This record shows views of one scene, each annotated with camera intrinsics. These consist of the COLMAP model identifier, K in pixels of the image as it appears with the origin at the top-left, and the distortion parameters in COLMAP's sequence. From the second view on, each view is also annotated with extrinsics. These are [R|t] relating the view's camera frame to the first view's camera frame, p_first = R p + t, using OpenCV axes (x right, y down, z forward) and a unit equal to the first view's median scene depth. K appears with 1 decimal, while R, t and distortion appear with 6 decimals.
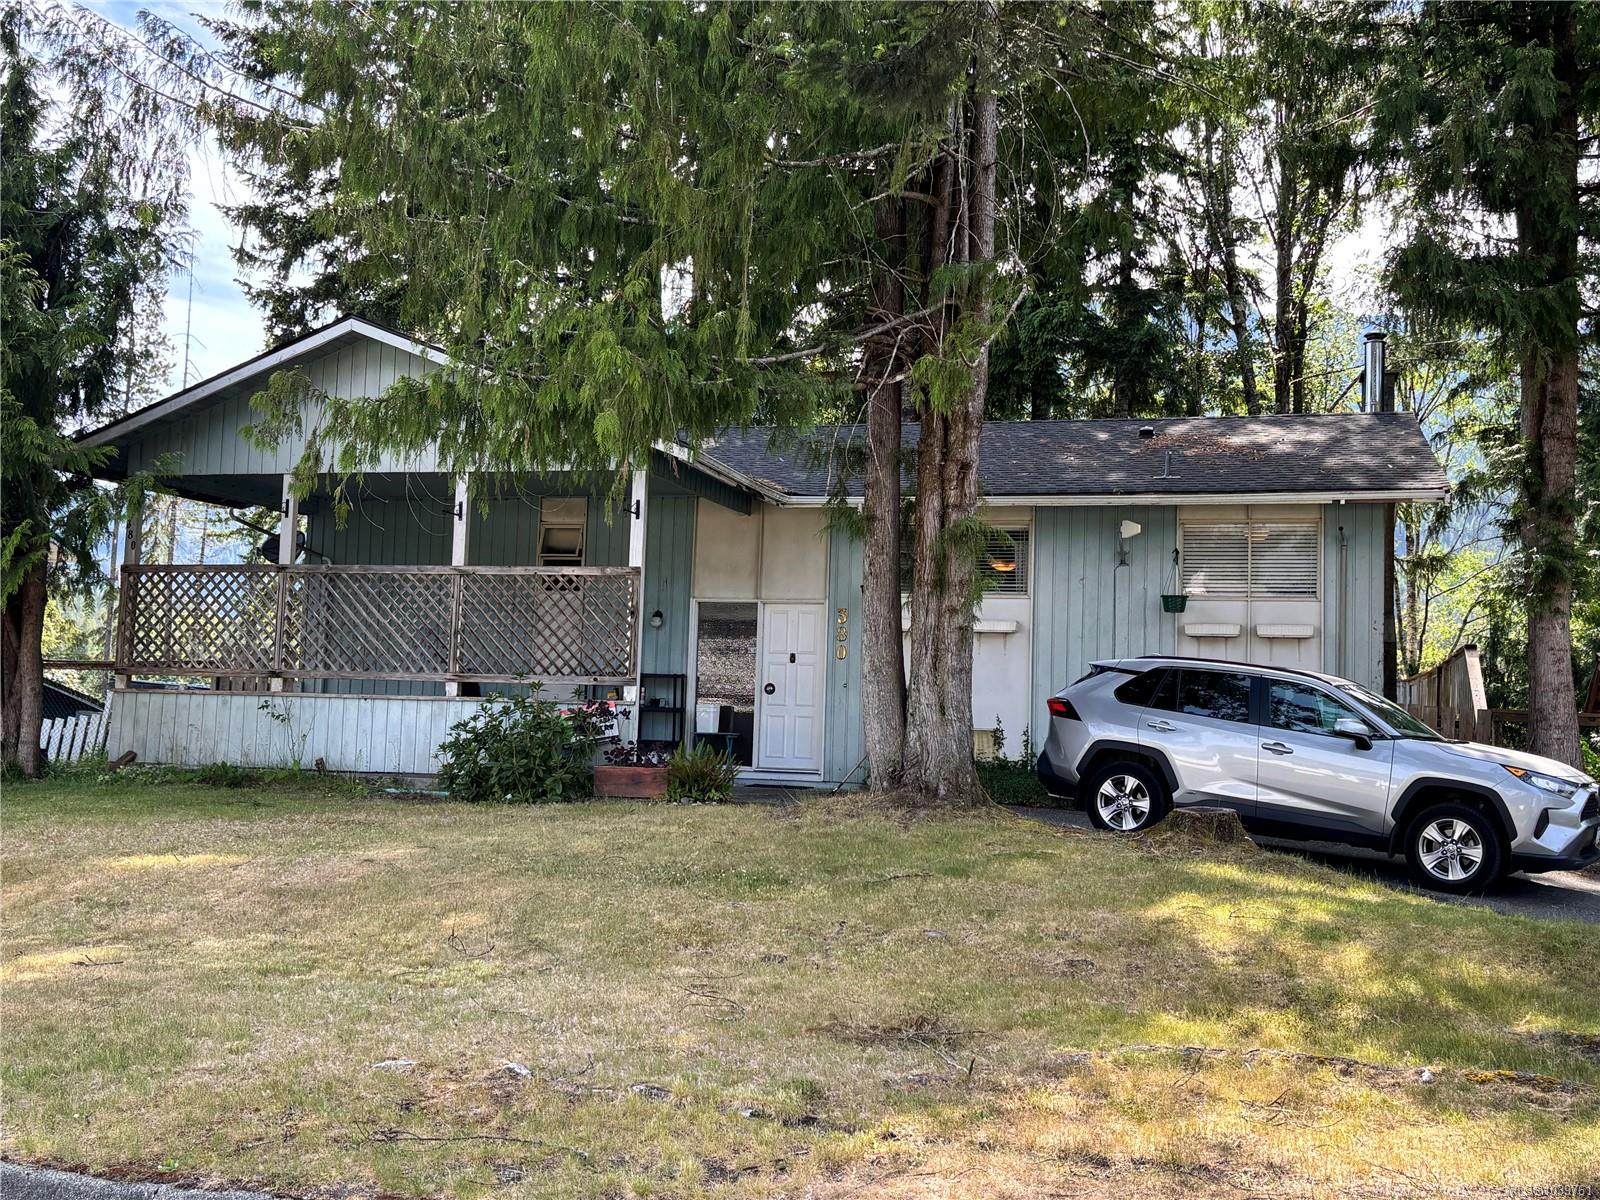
lens RADIAL K [[1626.1, 0, 799.9], [0, 1626.1, 600.6], [0, 0, 1]] dist [0.012239, 0.000000]
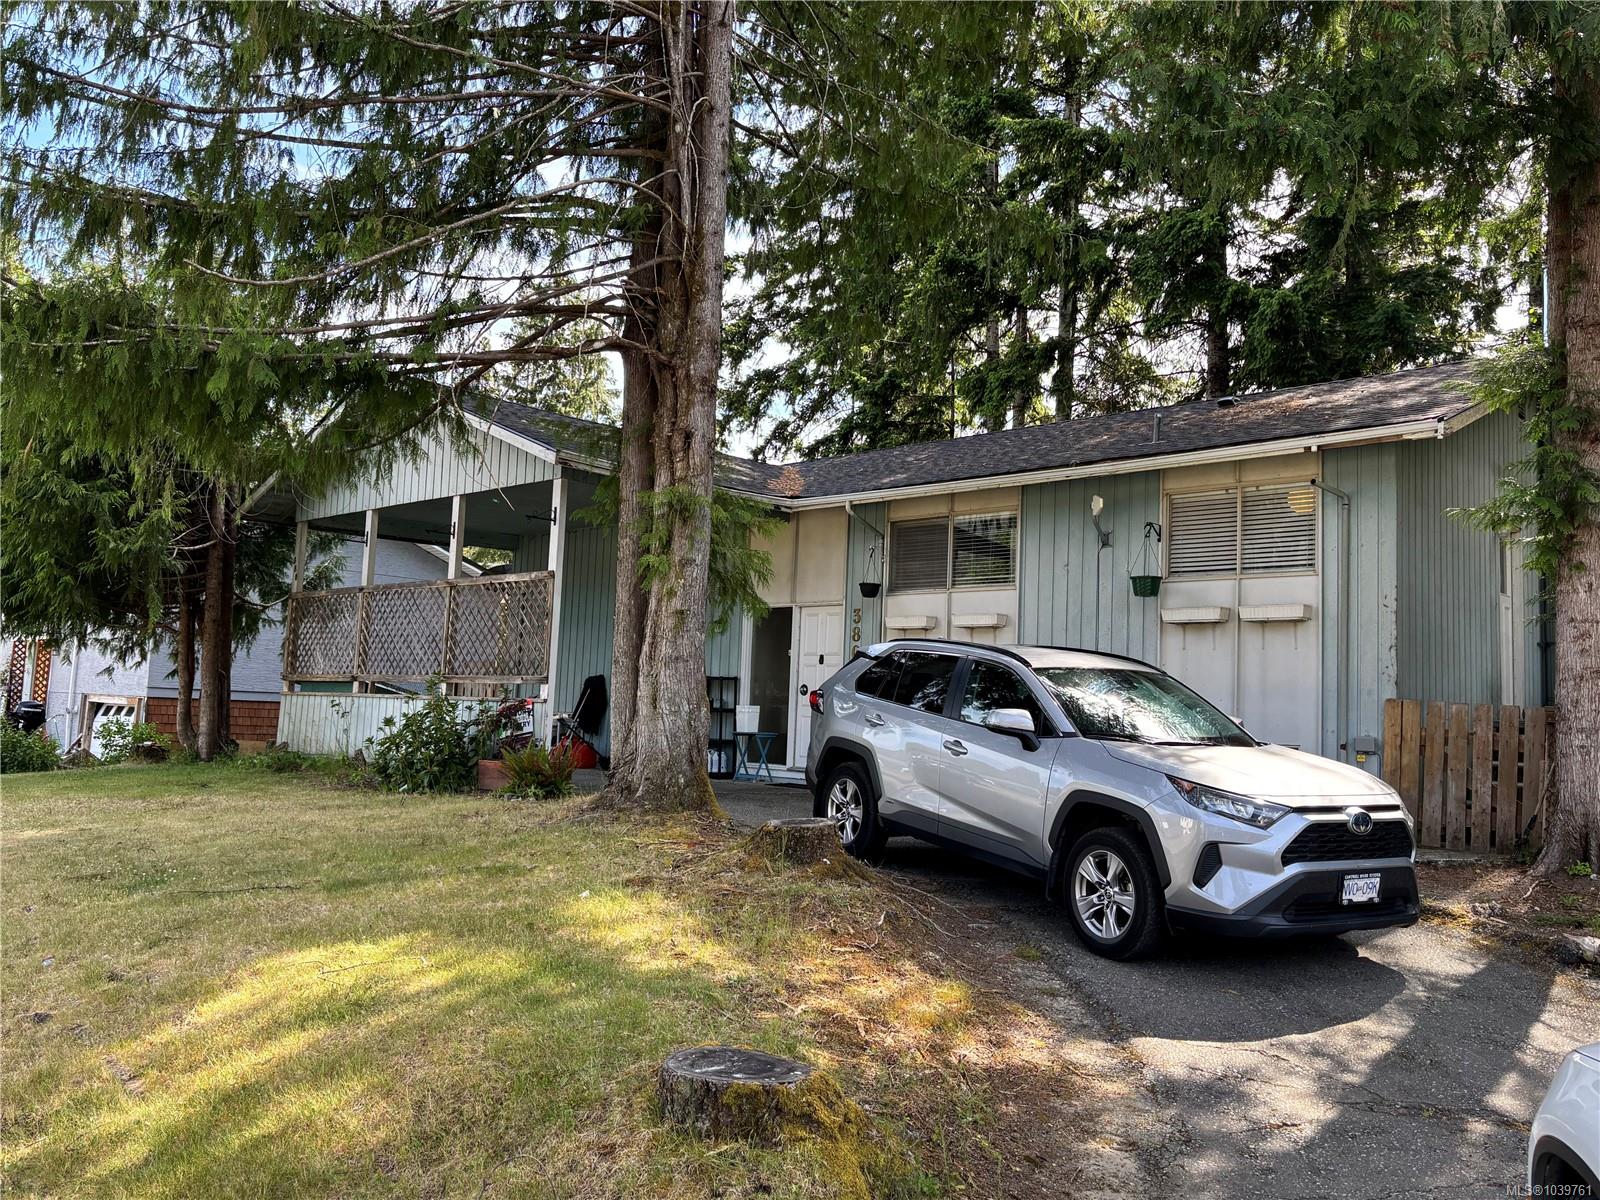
lens RADIAL K [[1269.3, 0, 800.3], [0, 1269.3, 598.9], [0, 0, 1]] dist [0.006764, 0.001055]
pose [[0.884371, -0.040560, -0.465019, 0.438077], [0.025466, 0.998926, -0.038697, 0.034633], [0.466089, 0.022381, 0.884455, 0.362462]]
